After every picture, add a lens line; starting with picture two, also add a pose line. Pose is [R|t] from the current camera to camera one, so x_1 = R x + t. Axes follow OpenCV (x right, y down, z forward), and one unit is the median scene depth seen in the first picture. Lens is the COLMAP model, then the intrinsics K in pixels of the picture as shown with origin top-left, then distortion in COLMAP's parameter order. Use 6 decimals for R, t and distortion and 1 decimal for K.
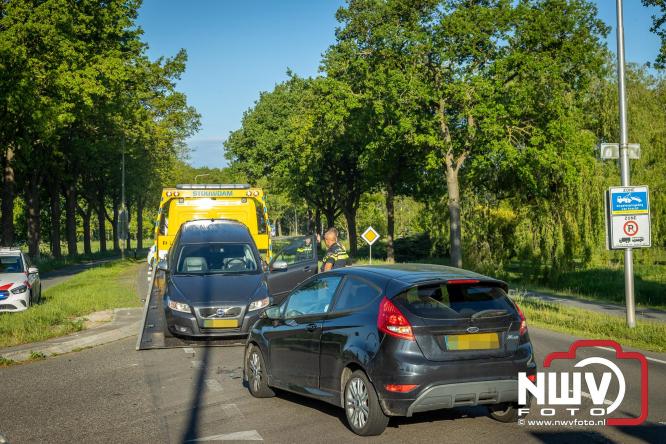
lens RADIAL K [[972.5, 0, 391.3], [0, 972.5, 252.5], [0, 0, 1]] dist [0.003766, 0.057118]
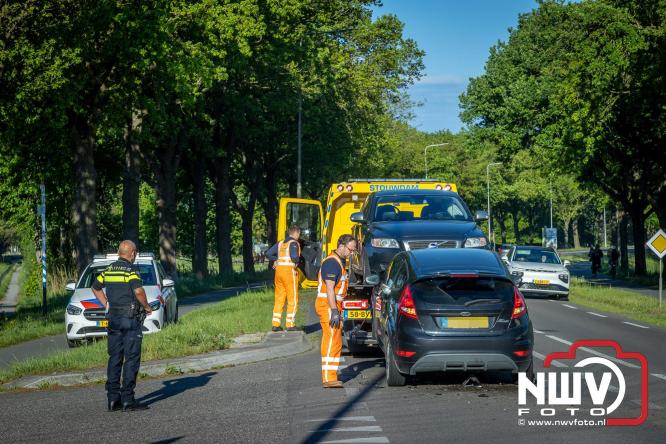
lens RADIAL K [[821.2, 0, 332.7], [0, 821.2, 235.3], [0, 0, 1]] dist [0.018629, 0.040437]
pose [[0.987055, 0.009147, -0.160118, -0.180212], [-0.010498, 0.999916, -0.007593, -0.020114], [0.160036, 0.009176, 0.987069, 0.503704]]
